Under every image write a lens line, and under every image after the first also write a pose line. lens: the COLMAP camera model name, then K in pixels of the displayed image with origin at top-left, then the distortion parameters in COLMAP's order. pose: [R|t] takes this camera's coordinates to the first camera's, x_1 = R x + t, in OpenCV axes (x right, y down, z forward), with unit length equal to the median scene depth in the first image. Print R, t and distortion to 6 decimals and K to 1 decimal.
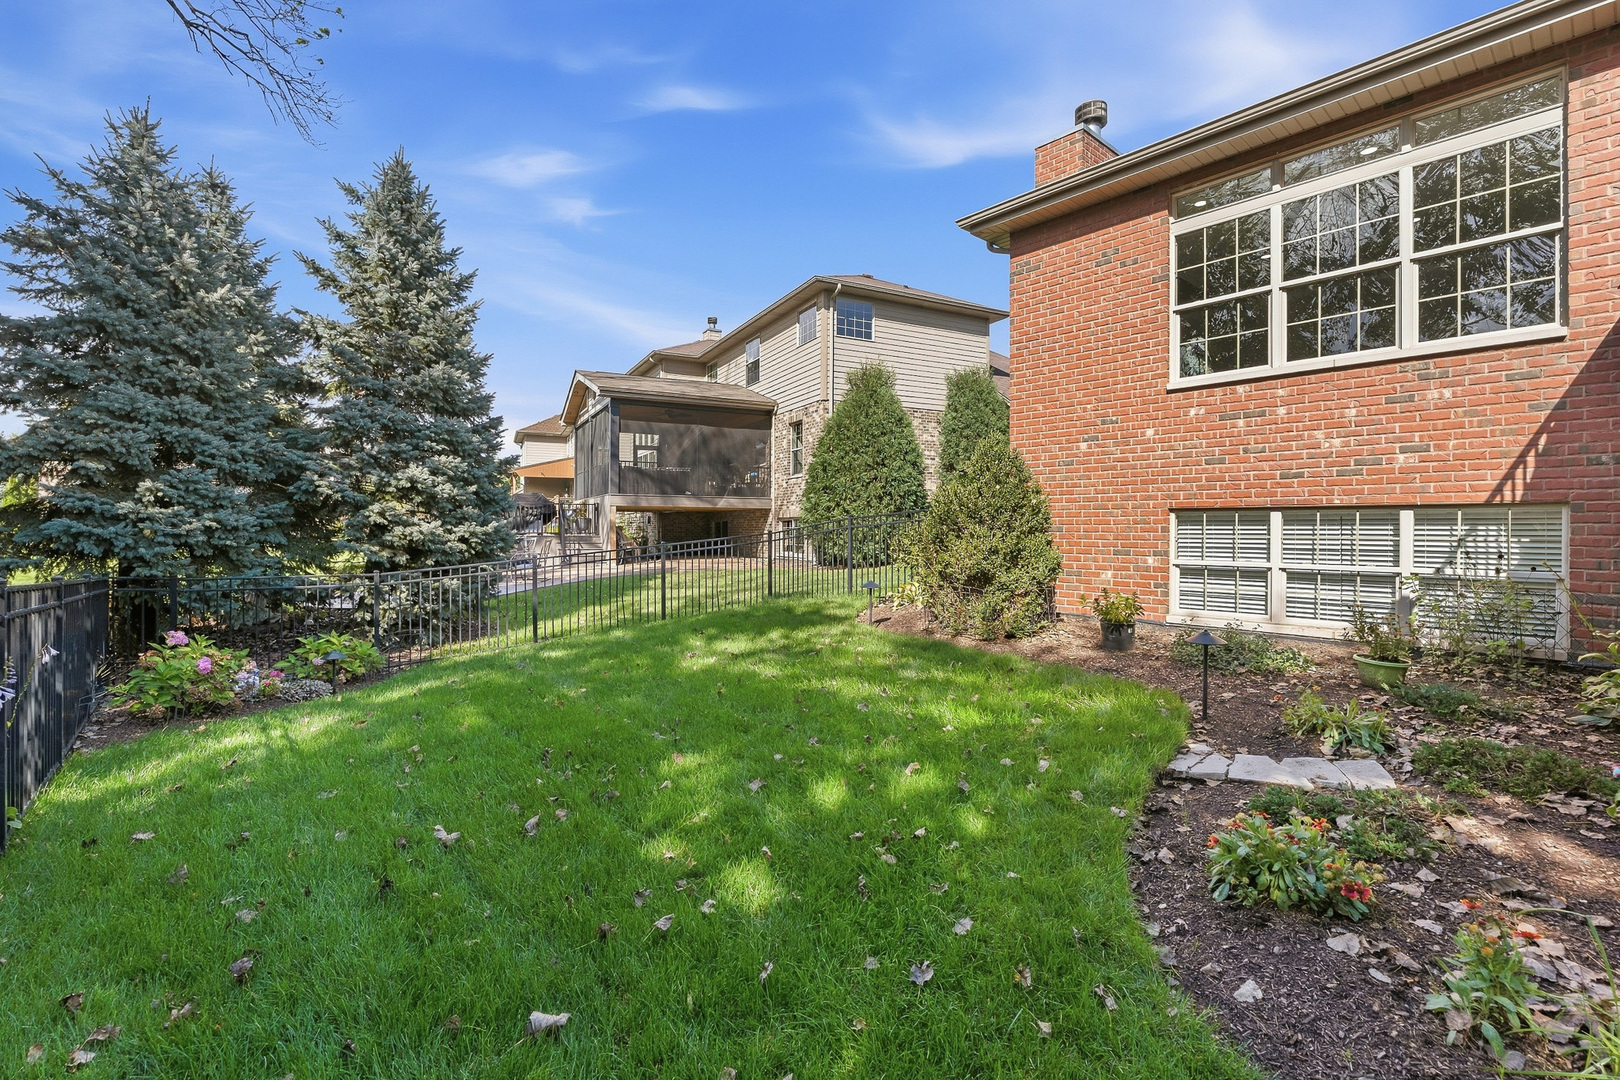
lens RADIAL K [[756.9, 0, 805.8], [0, 756.9, 530.8], [0, 0, 1]] dist [0.001868, 0.000229]
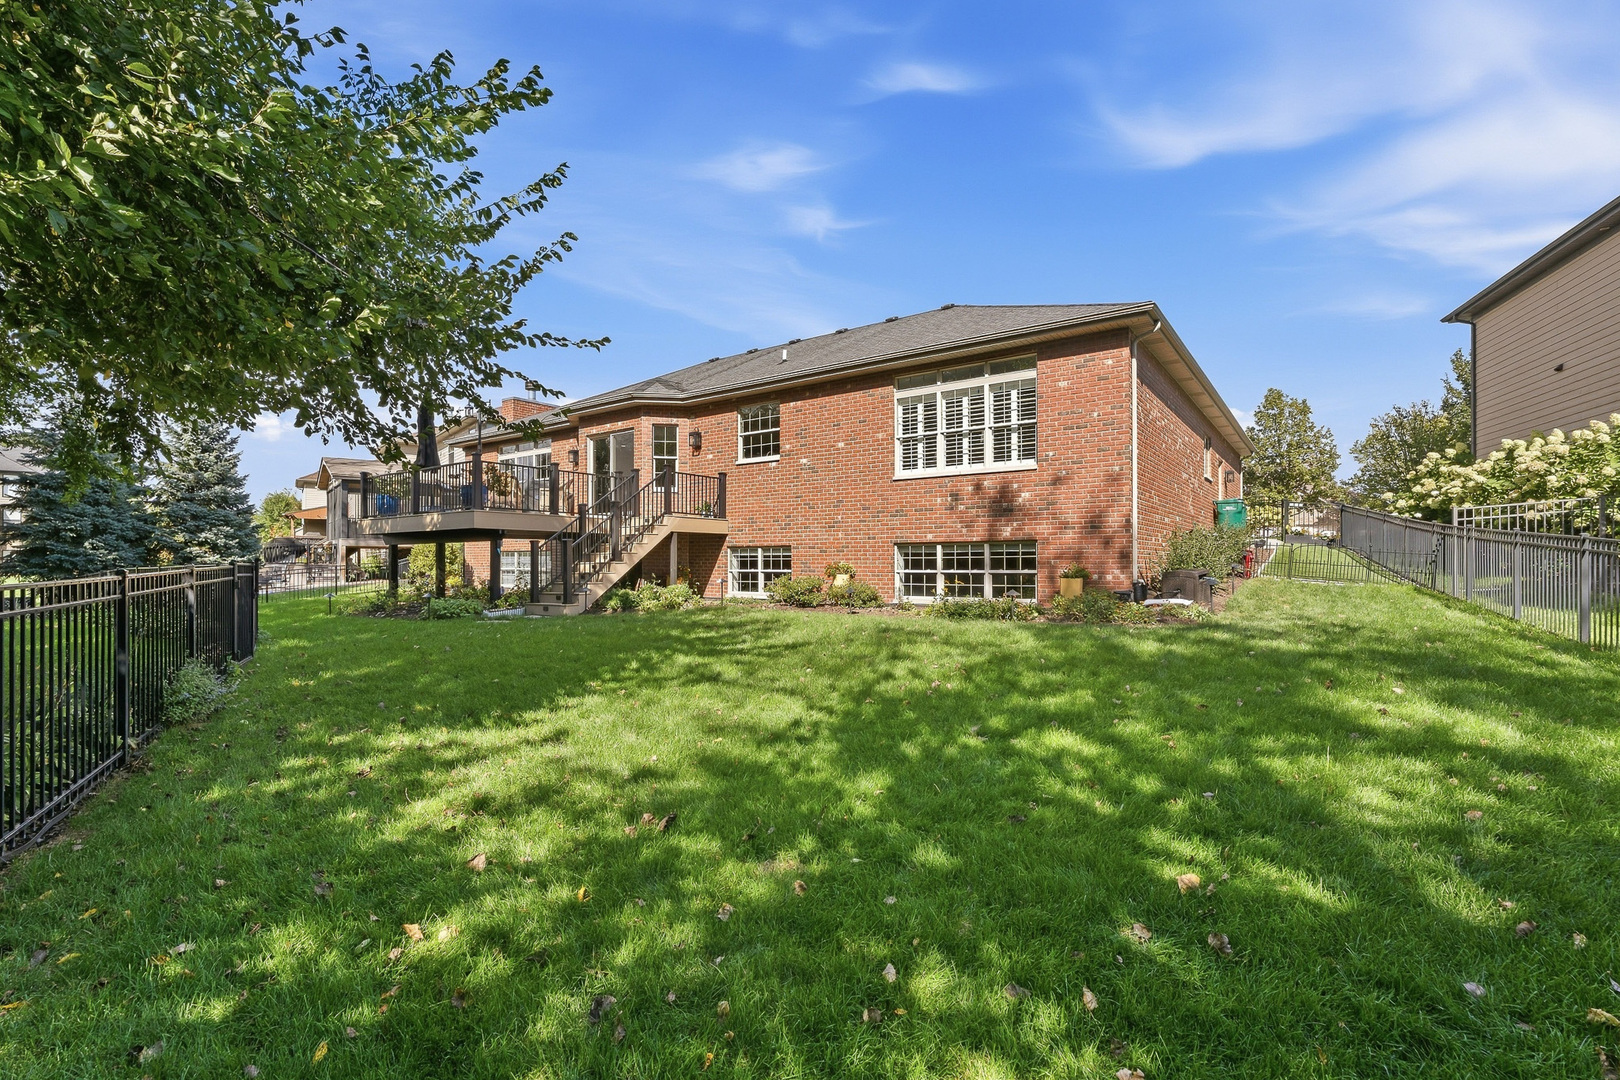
lens RADIAL K [[756.9, 0, 815.4], [0, 756.9, 547.9], [0, 0, 1]] dist [0.001868, 0.000229]
pose [[0.975260, -0.001508, 0.221057, 0.778810], [0.005882, 0.999800, -0.019128, 0.019364], [-0.220984, 0.019955, 0.975073, -1.655789]]
